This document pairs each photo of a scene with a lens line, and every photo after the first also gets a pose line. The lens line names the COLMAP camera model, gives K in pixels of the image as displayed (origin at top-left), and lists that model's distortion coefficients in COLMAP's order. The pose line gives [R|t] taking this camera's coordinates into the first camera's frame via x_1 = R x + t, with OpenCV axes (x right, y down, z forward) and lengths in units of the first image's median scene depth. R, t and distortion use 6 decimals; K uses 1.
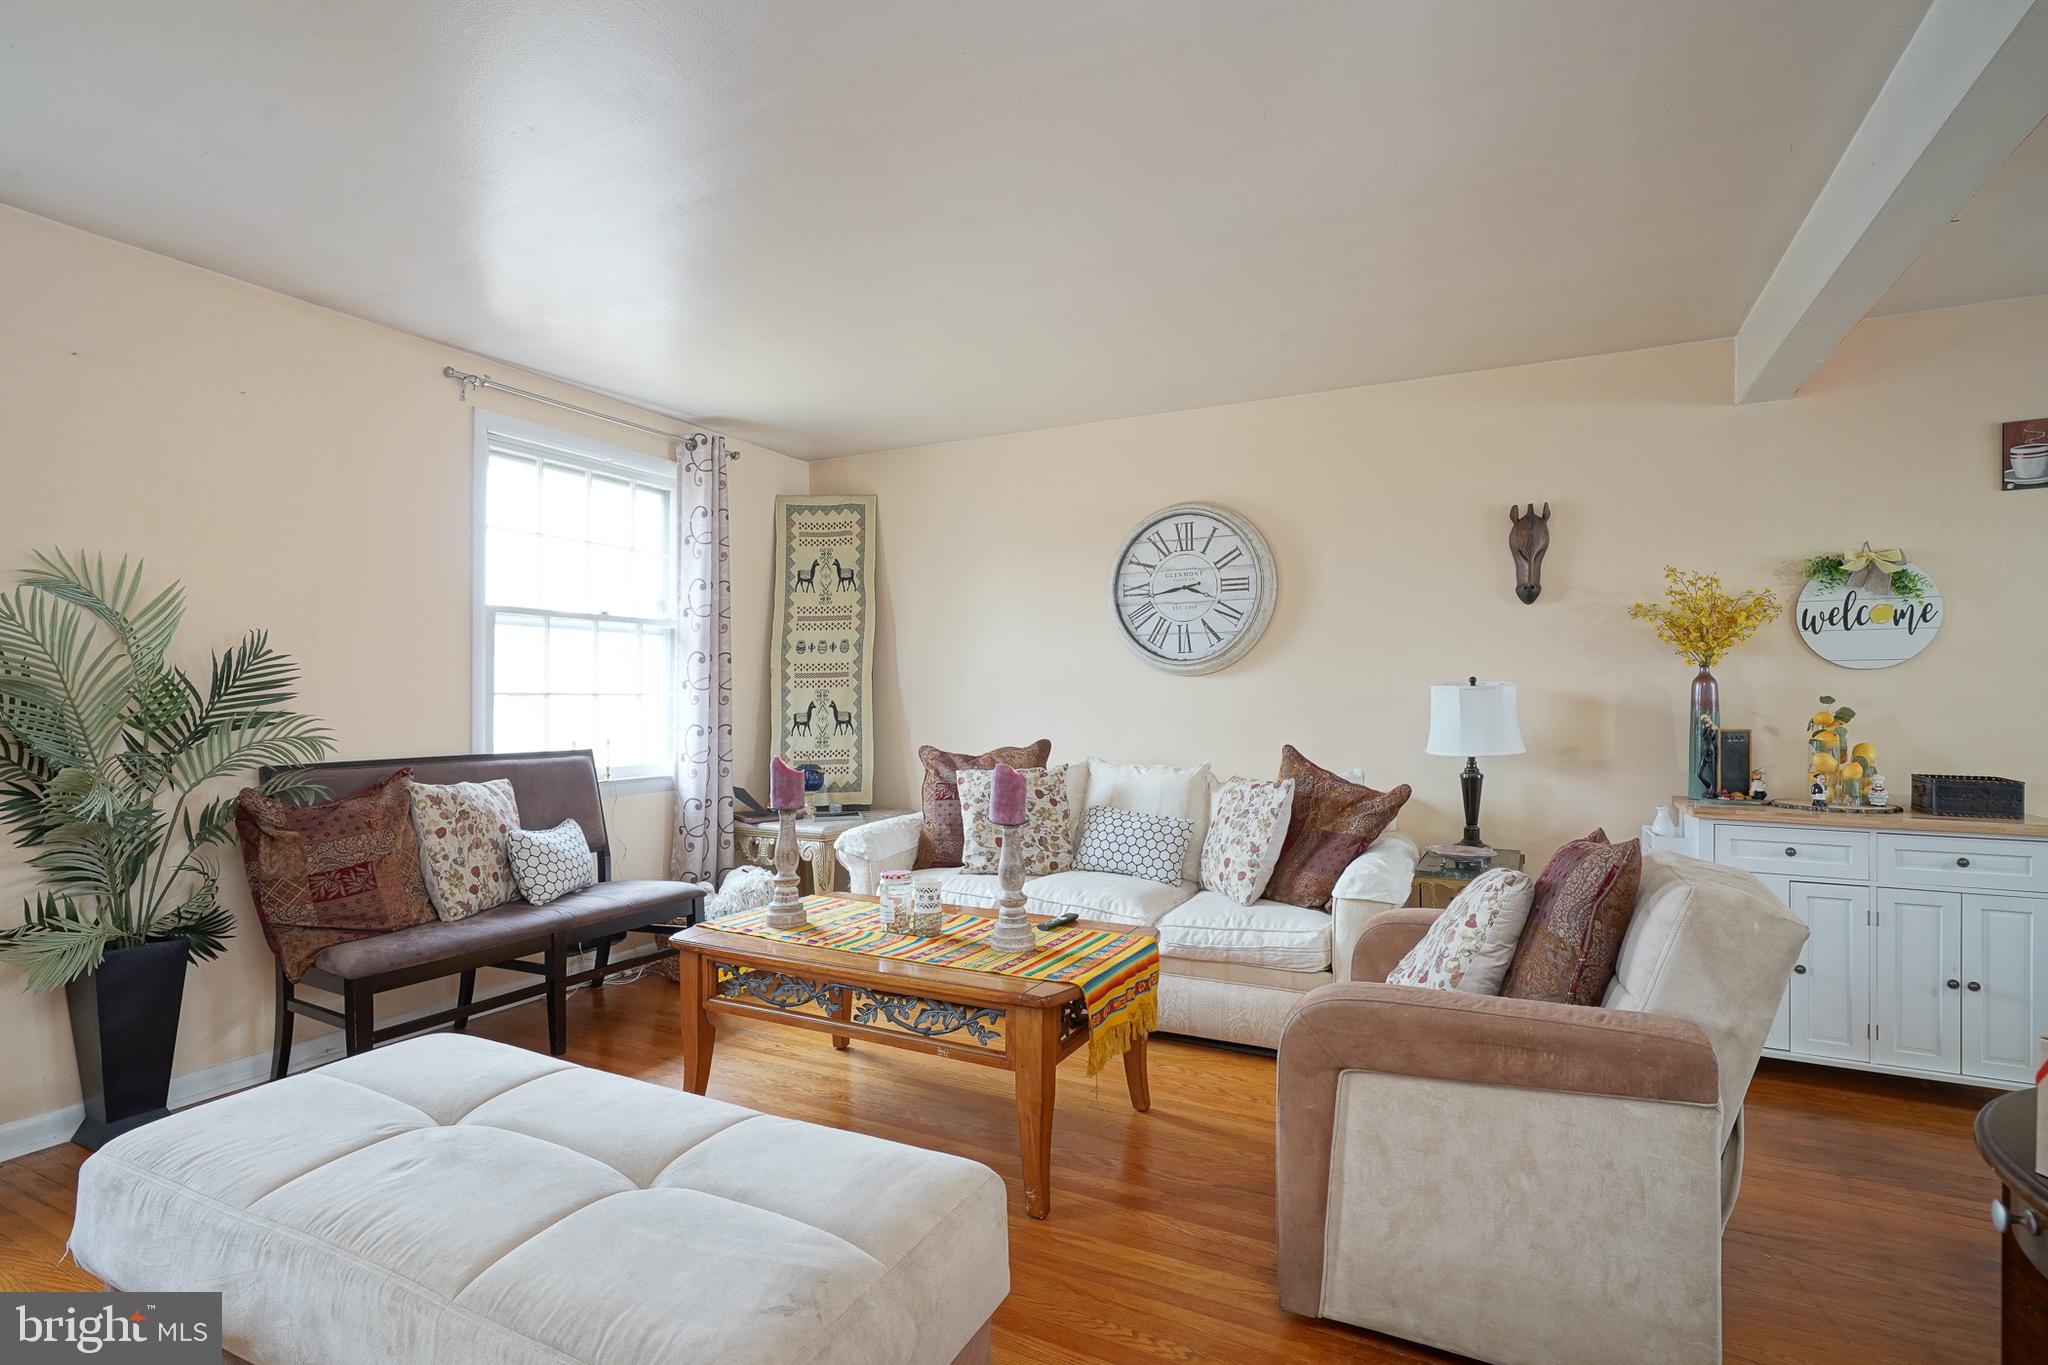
lens RADIAL K [[984.0, 0, 1036.1], [0, 984.0, 693.3], [0, 0, 1]] dist [-0.017643, 0.009098]
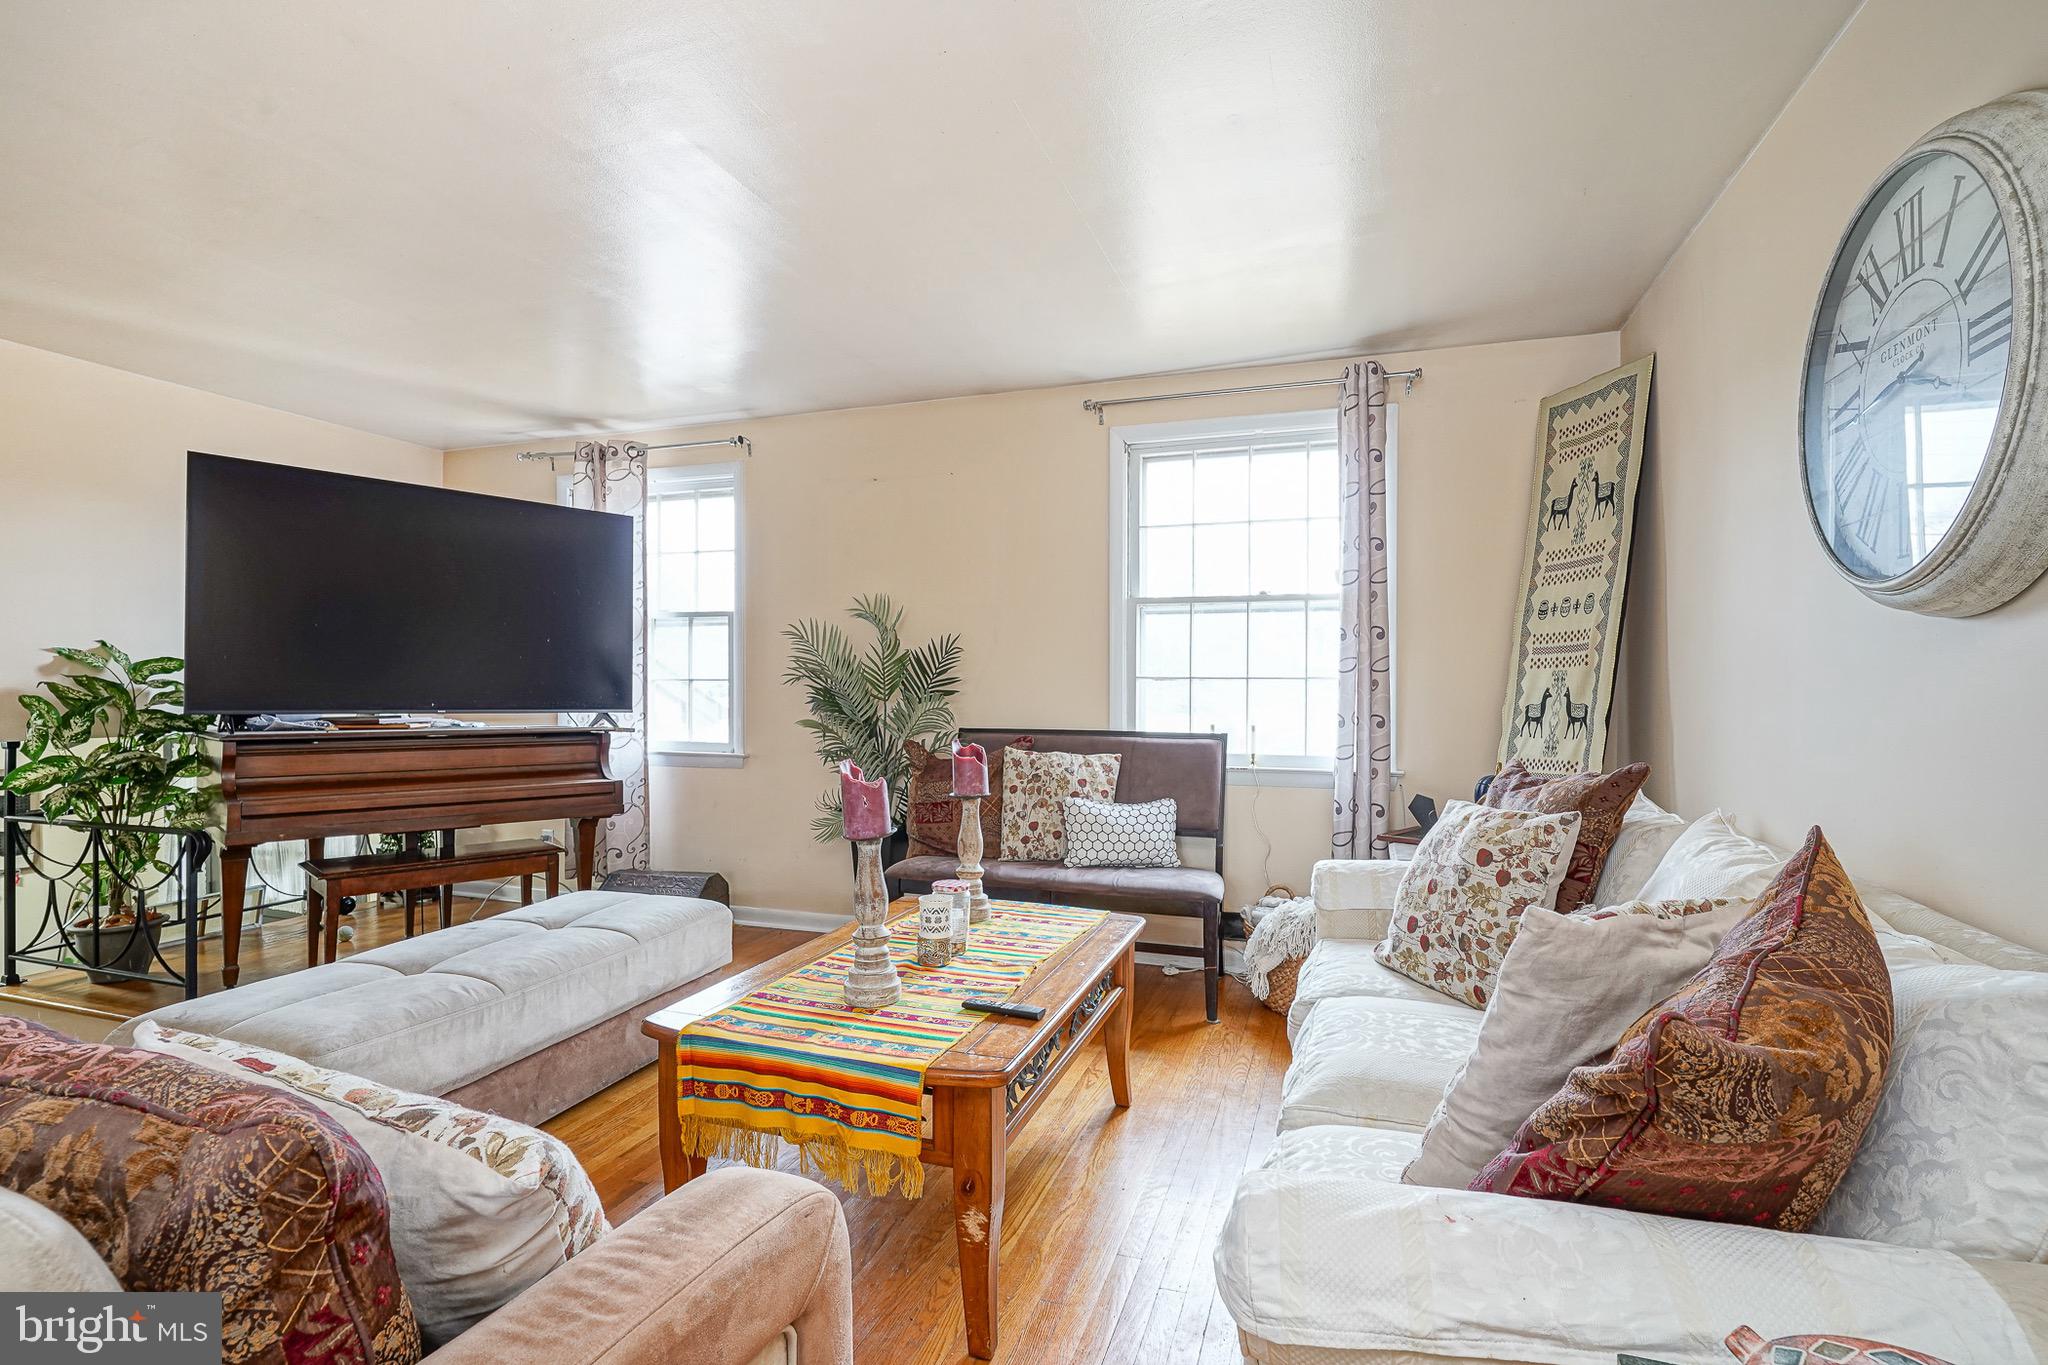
lens RADIAL K [[994.9, 0, 1024.0], [0, 994.9, 682.5], [0, 0, 1]] dist [-0.002155, -0.000015]
pose [[0.130597, -0.001483, -0.991434, 0.519650], [-0.001048, 0.999998, -0.001634, 0.007555], [0.991435, 0.001252, 0.130596, 0.686954]]
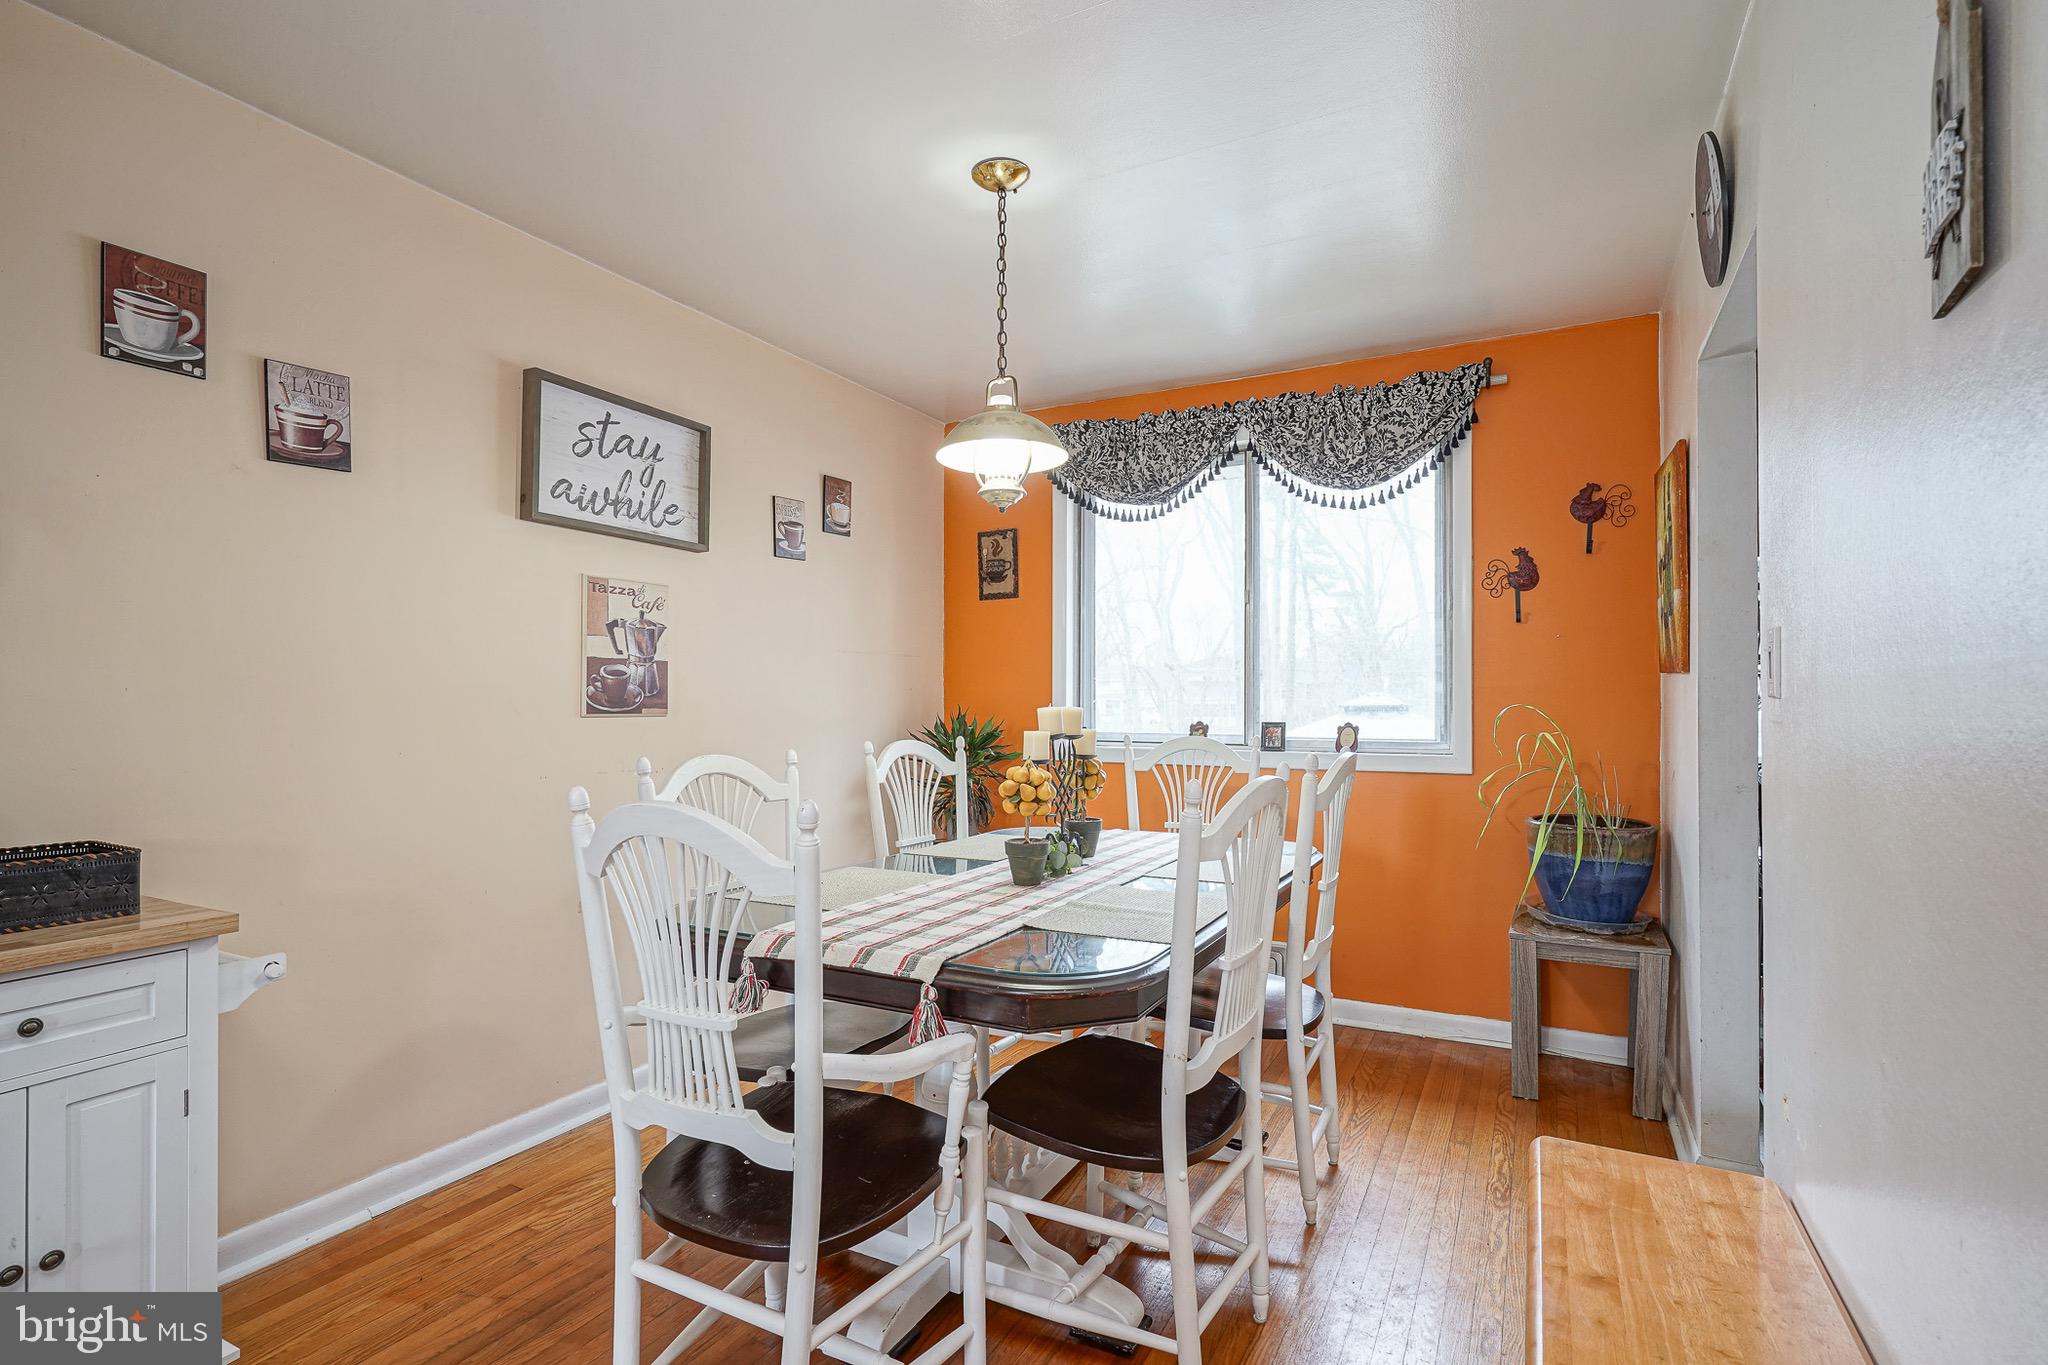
lens RADIAL K [[984.0, 0, 1036.1], [0, 984.0, 693.3], [0, 0, 1]] dist [-0.017643, 0.009098]
pose [[0.009723, 0.001804, 0.999951, 0.324148], [-0.001003, 0.999998, -0.001794, -0.001046], [-0.999952, -0.000986, 0.009724, 0.341947]]
